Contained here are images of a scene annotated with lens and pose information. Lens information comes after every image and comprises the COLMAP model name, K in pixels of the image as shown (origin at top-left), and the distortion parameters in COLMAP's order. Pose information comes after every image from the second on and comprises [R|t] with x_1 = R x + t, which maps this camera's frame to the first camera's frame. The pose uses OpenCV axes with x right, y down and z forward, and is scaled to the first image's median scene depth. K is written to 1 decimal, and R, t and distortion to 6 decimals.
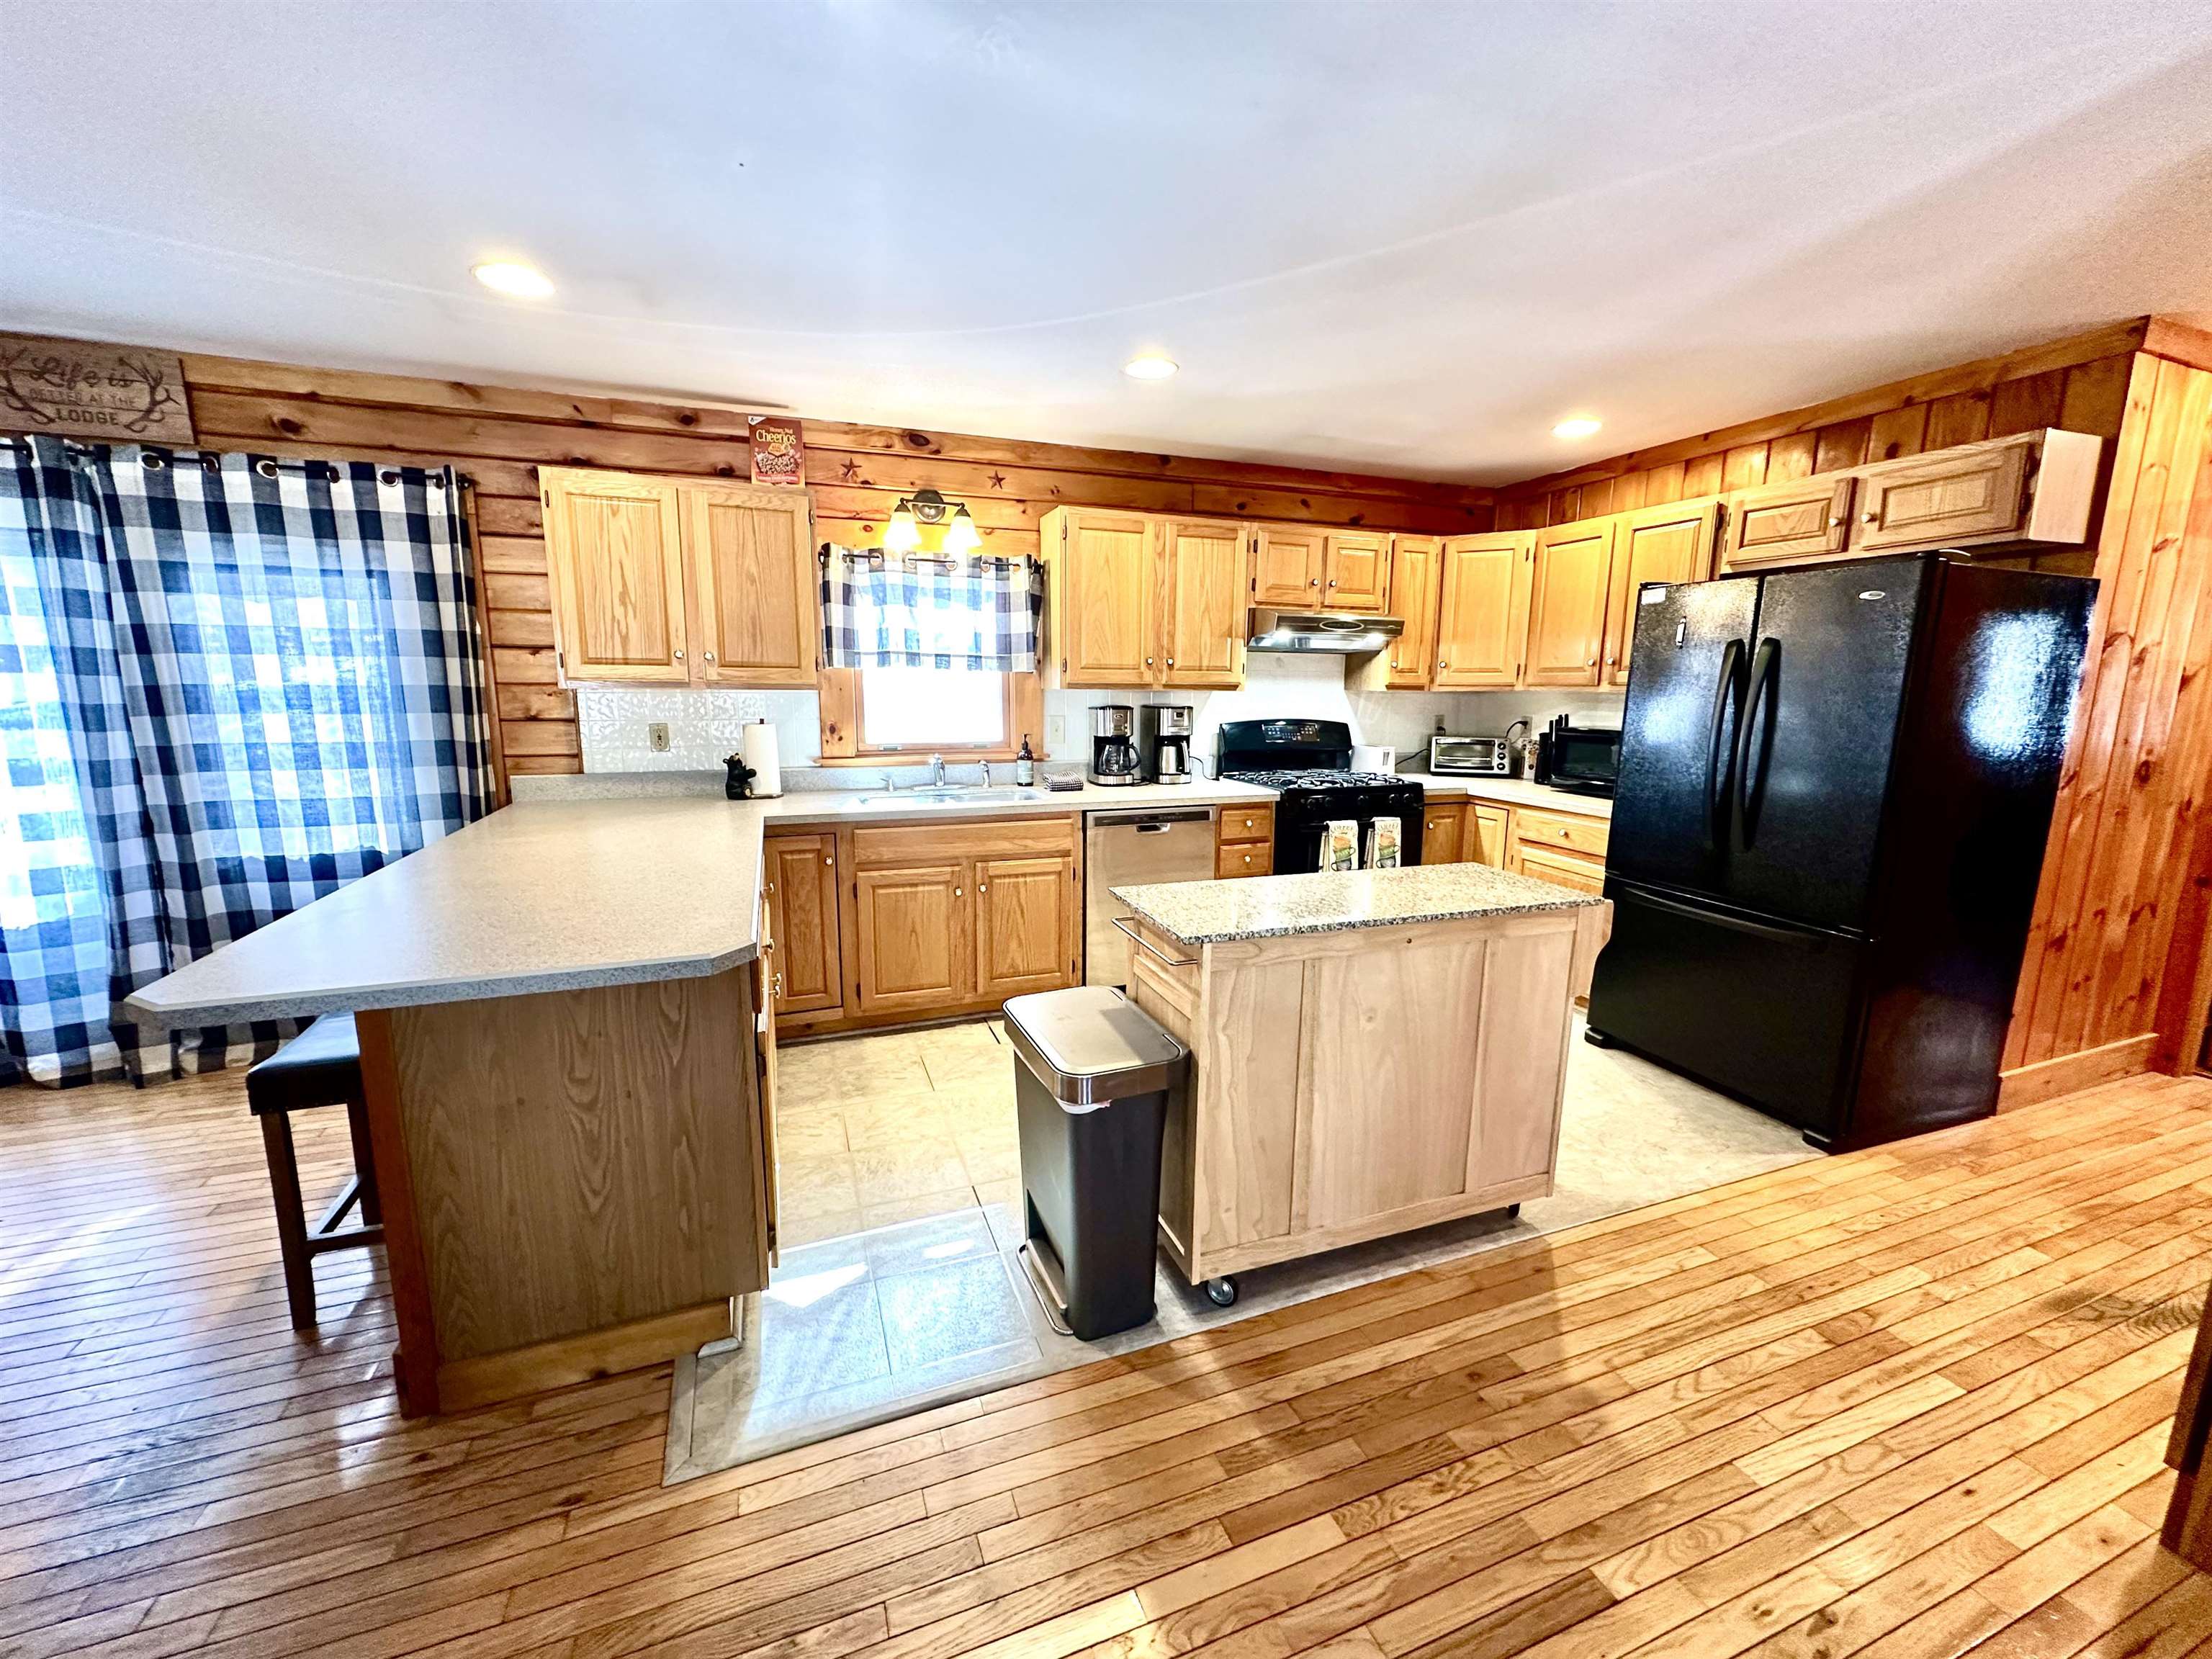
lens RADIAL K [[880.0, 0, 1111.0], [0, 880.0, 825.7], [0, 0, 1]] dist [0.001626, -0.001327]
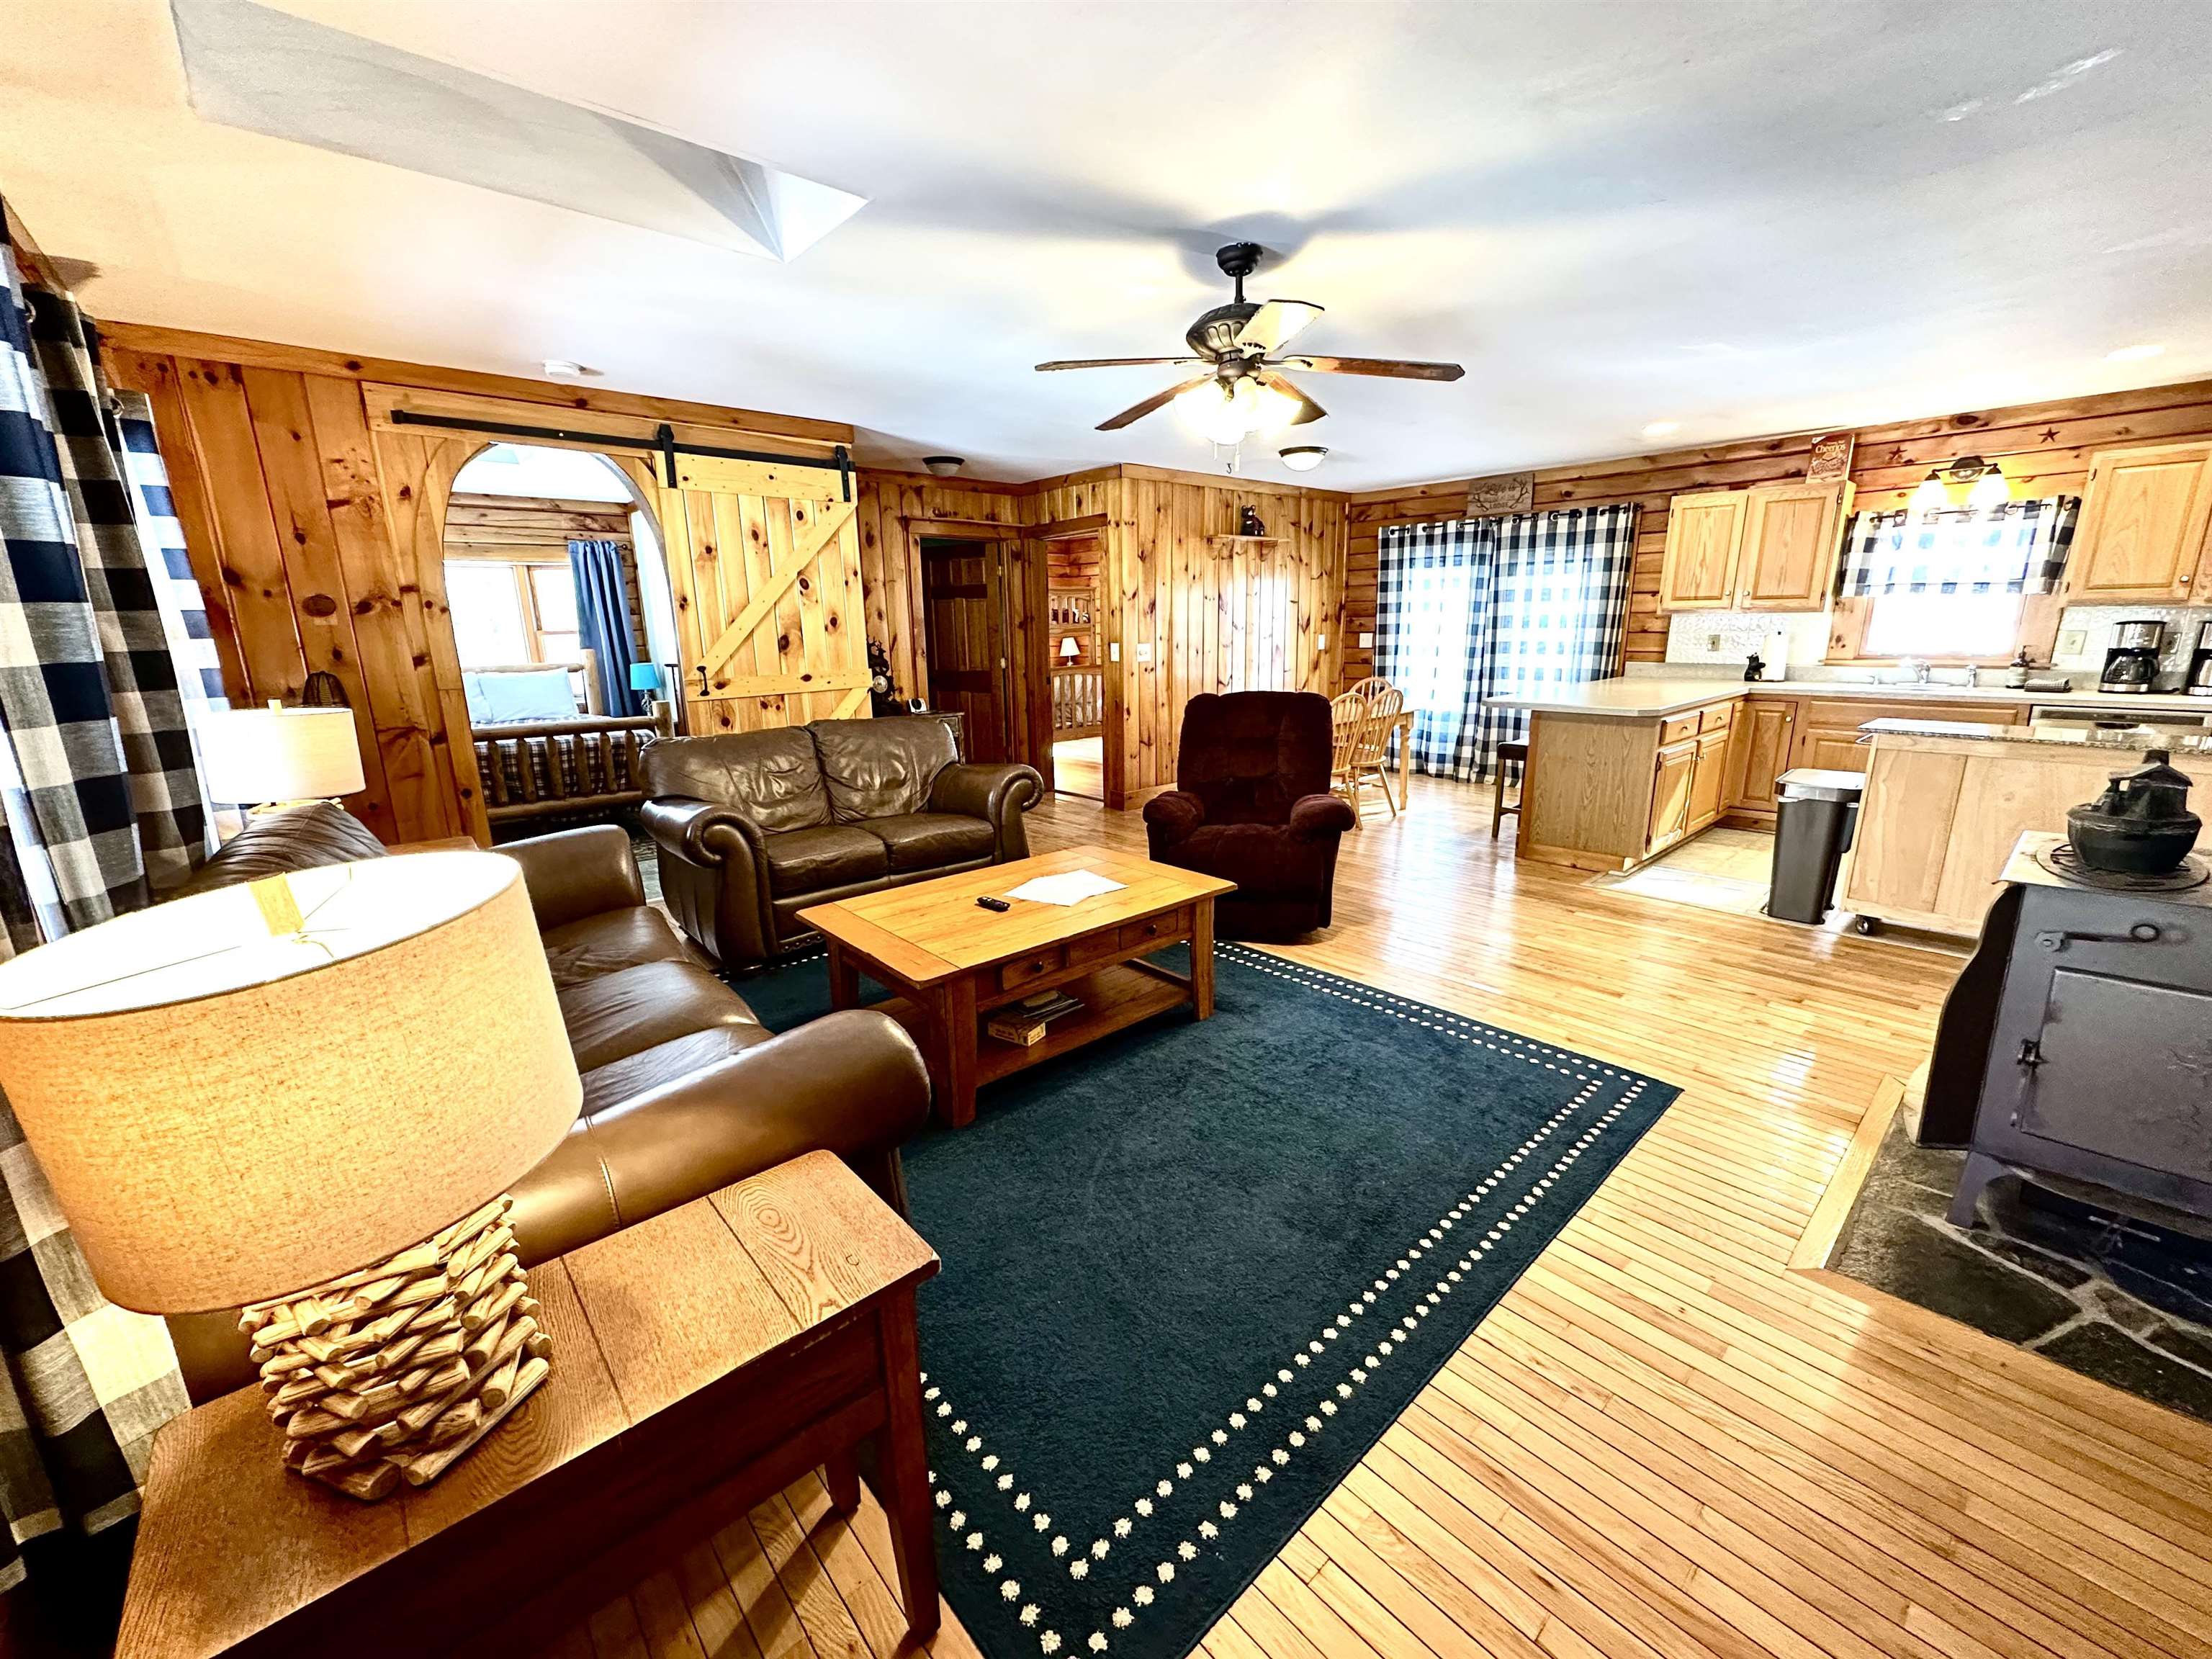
lens RADIAL K [[880.0, 0, 1091.5], [0, 880.0, 829.5], [0, 0, 1]] dist [0.001626, -0.001327]
pose [[0.342696, 0.203515, -0.917137, 0.759141], [-0.132622, 0.976957, 0.167234, 0.136473], [0.930038, 0.064322, 0.361790, -0.760746]]
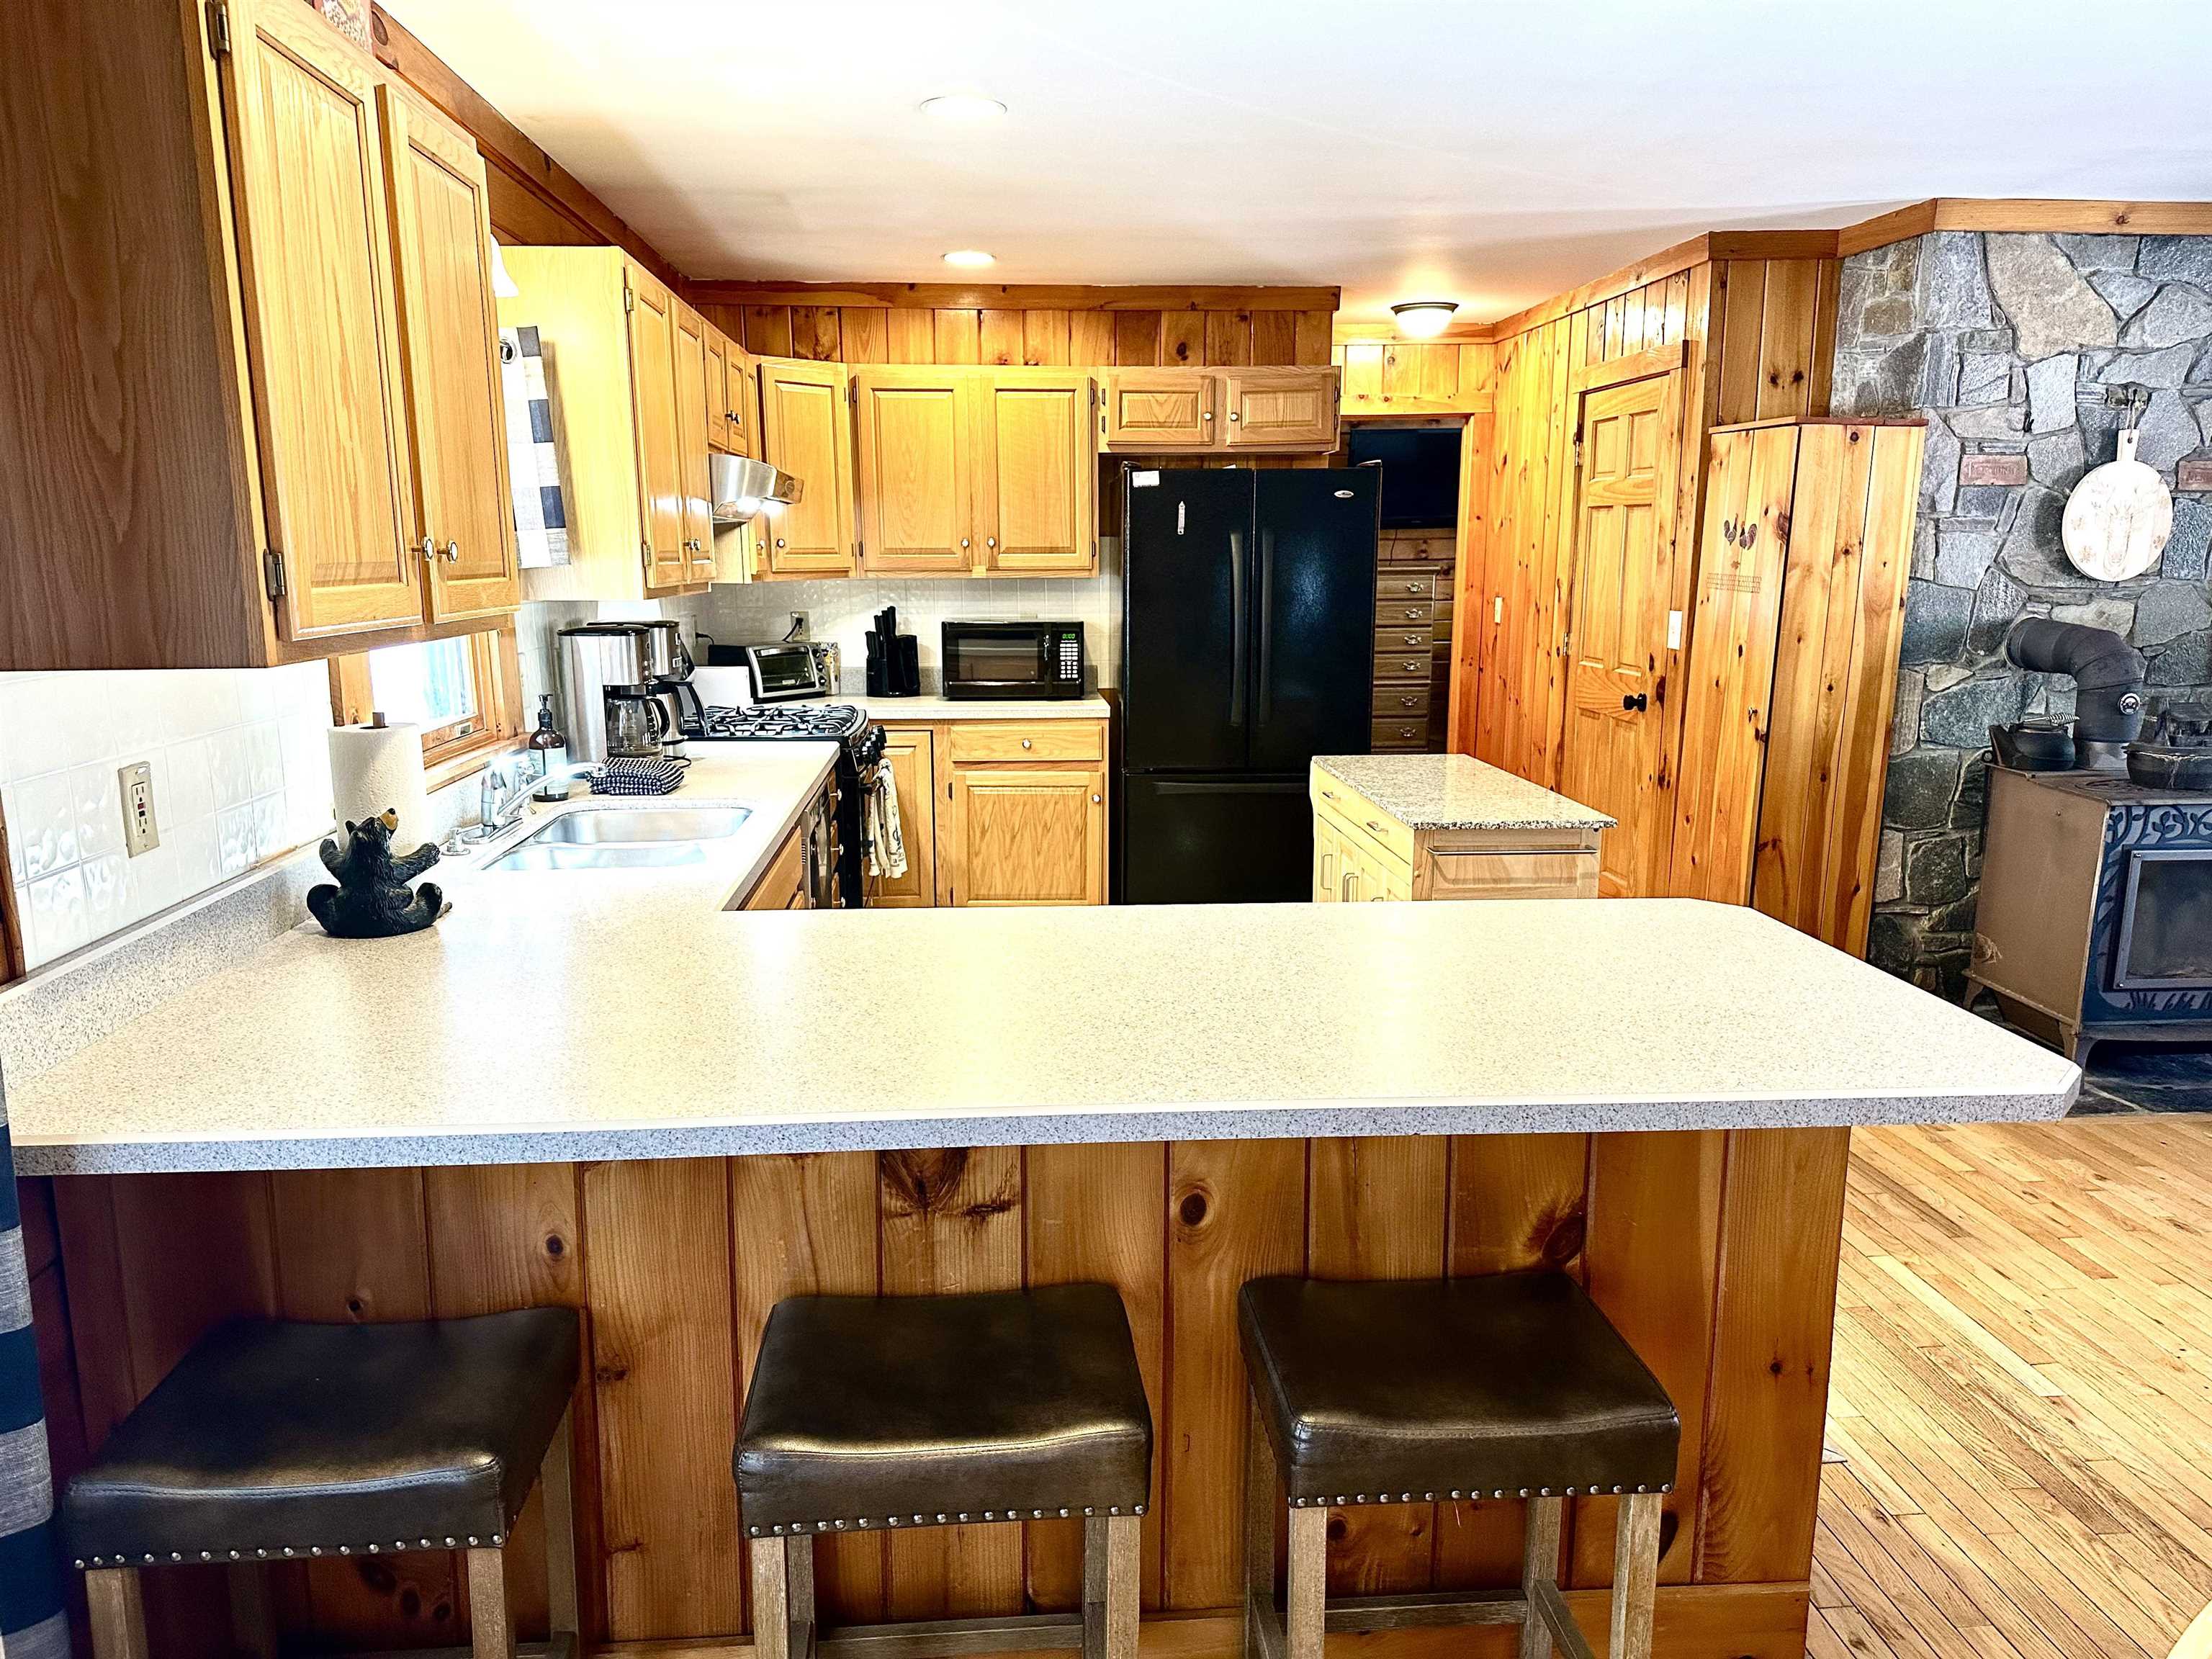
lens RADIAL K [[1544.2, 0, 1060.1], [0, 1544.2, 873.4], [0, 0, 1]] dist [0.026060, -0.036350]
pose [[0.288200, -0.209107, 0.934460, -1.024899], [0.157756, 0.972900, 0.169054, -0.133288], [-0.944486, 0.098696, 0.313377, 0.567943]]
